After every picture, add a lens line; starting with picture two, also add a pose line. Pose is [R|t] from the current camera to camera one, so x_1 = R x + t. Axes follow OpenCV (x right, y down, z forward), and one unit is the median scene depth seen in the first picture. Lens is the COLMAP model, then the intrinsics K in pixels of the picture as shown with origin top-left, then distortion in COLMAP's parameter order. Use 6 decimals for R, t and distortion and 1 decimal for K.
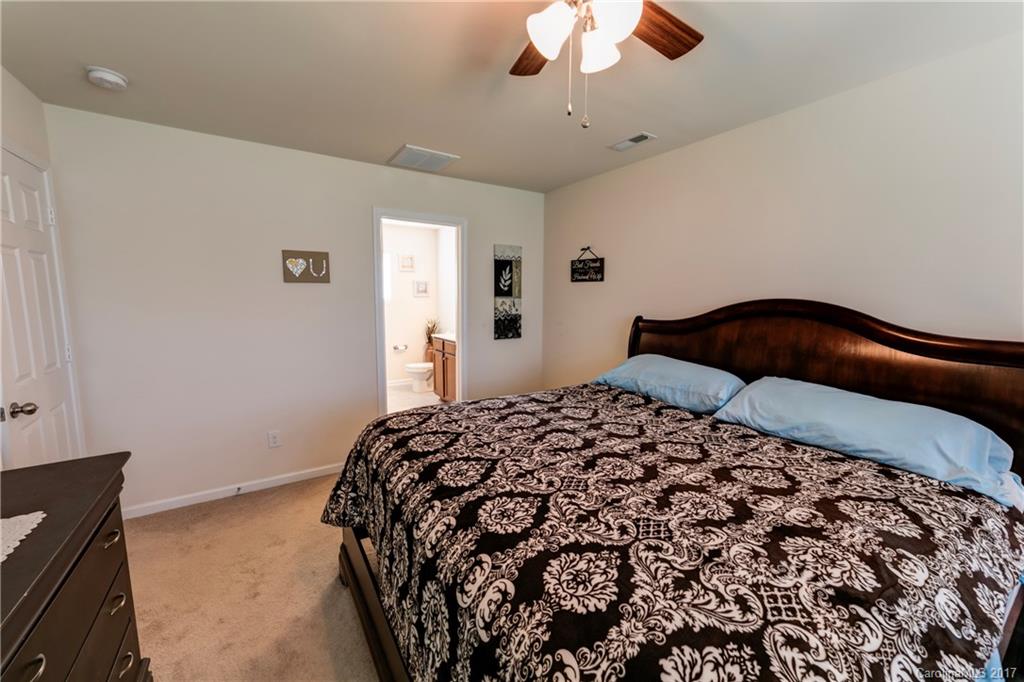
lens RADIAL K [[397.4, 0, 510.8], [0, 397.4, 342.0], [0, 0, 1]] dist [-0.010233, 0.003817]
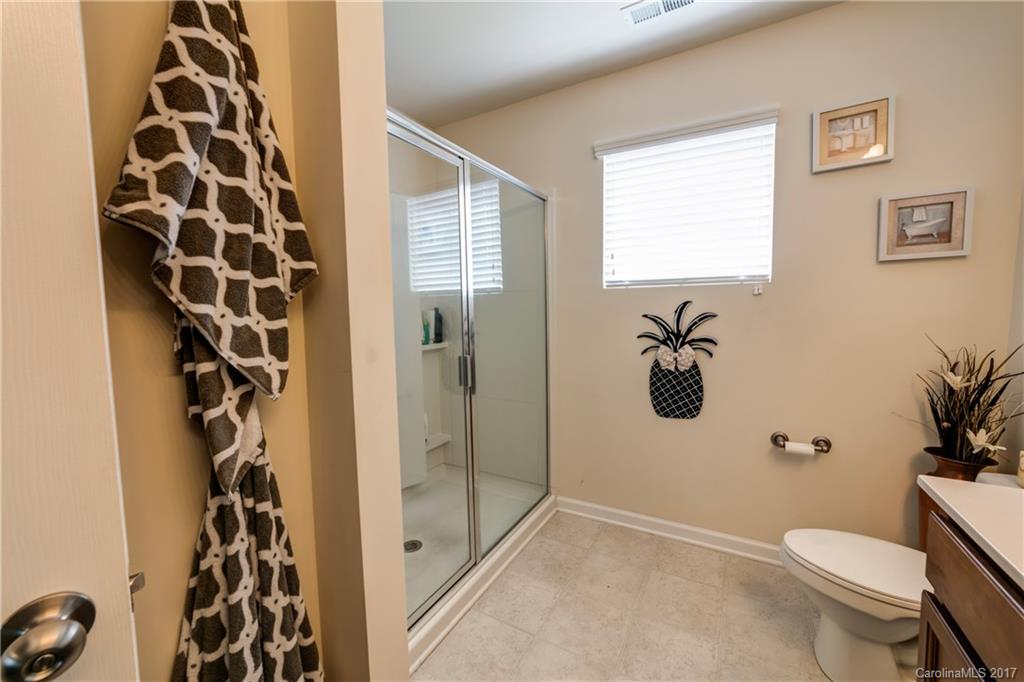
lens RADIAL K [[397.4, 0, 514.3], [0, 397.4, 339.2], [0, 0, 1]] dist [-0.010233, 0.003817]
pose [[0.454184, 0.056899, -0.889089, -0.119450], [-0.087705, 0.995967, 0.018936, -0.048229], [0.886580, 0.069377, 0.457343, 0.675308]]
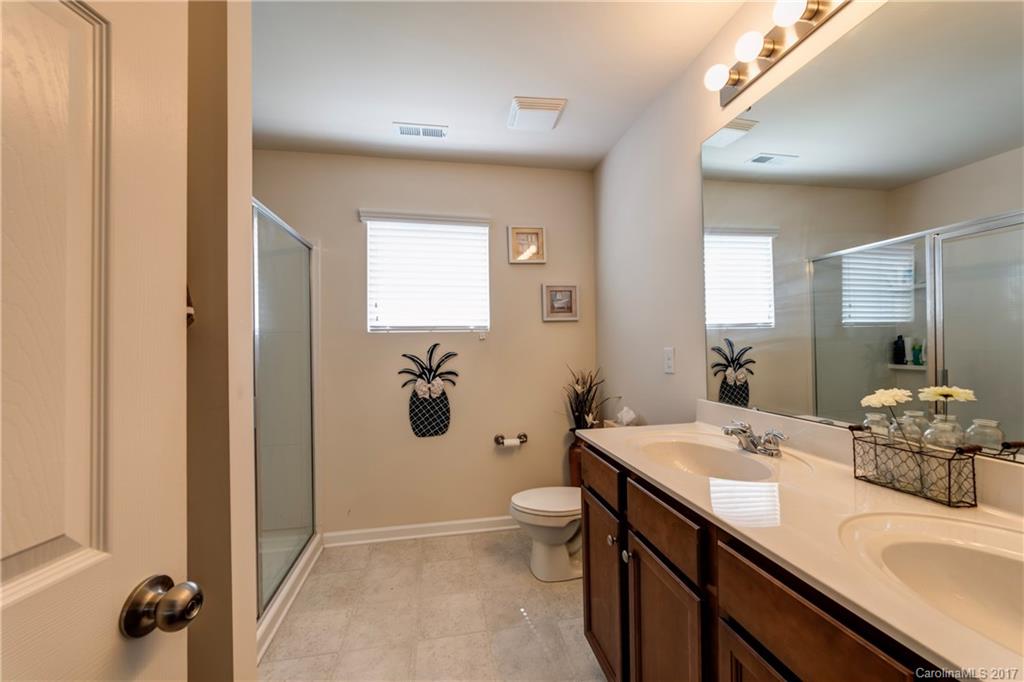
lens RADIAL K [[397.4, 0, 510.5], [0, 397.4, 341.2], [0, 0, 1]] dist [-0.010233, 0.003817]
pose [[0.921968, -0.021526, -0.386667, -0.108849], [-0.027280, 0.992364, -0.120292, -0.039528], [0.386304, 0.121454, 0.914341, 0.591776]]
